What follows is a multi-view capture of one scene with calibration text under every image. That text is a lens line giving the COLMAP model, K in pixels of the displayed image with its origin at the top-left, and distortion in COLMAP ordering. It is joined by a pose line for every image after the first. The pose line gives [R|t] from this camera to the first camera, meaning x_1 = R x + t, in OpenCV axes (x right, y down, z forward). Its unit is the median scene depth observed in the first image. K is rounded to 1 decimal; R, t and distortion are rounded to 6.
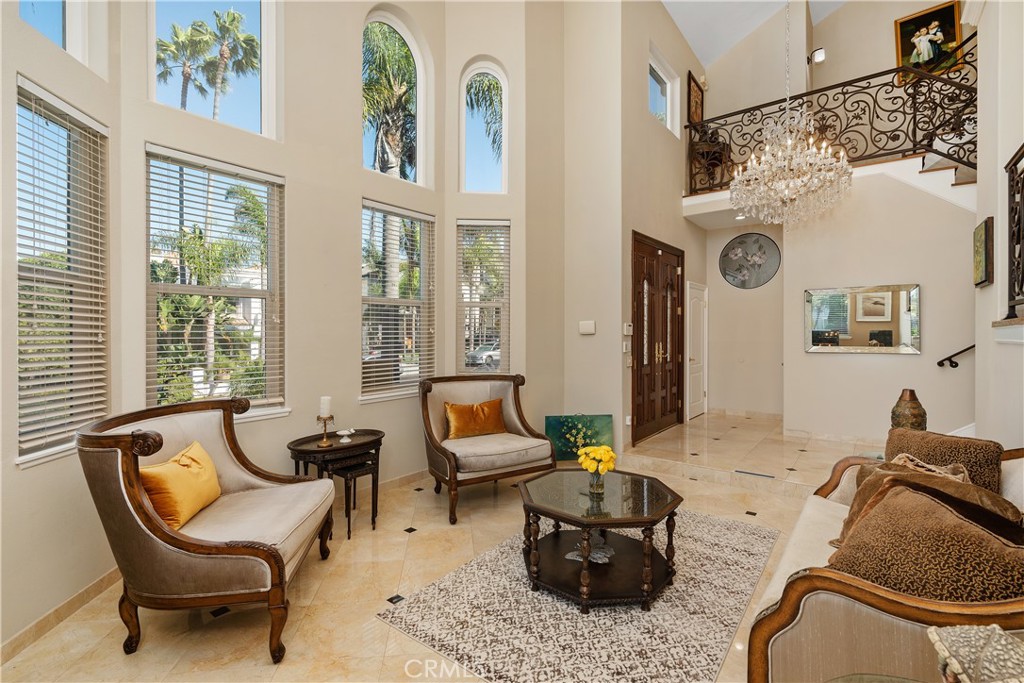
lens RADIAL K [[461.3, 0, 510.7], [0, 461.3, 334.9], [0, 0, 1]] dist [0.005510, -0.000475]
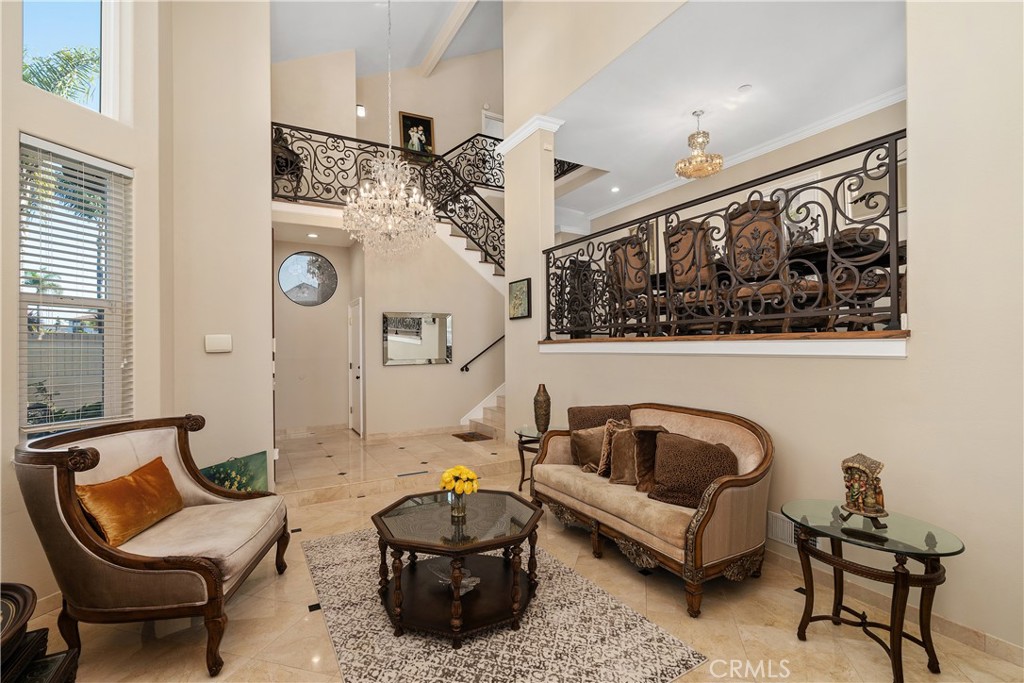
lens RADIAL K [[461.3, 0, 510.7], [0, 461.3, 345.9], [0, 0, 1]] dist [0.005510, -0.000475]
pose [[0.401776, 0.001174, 0.915737, -0.283819], [0.012127, 0.999905, -0.006603, -0.000761], [-0.915658, 0.013759, 0.401723, 0.225931]]
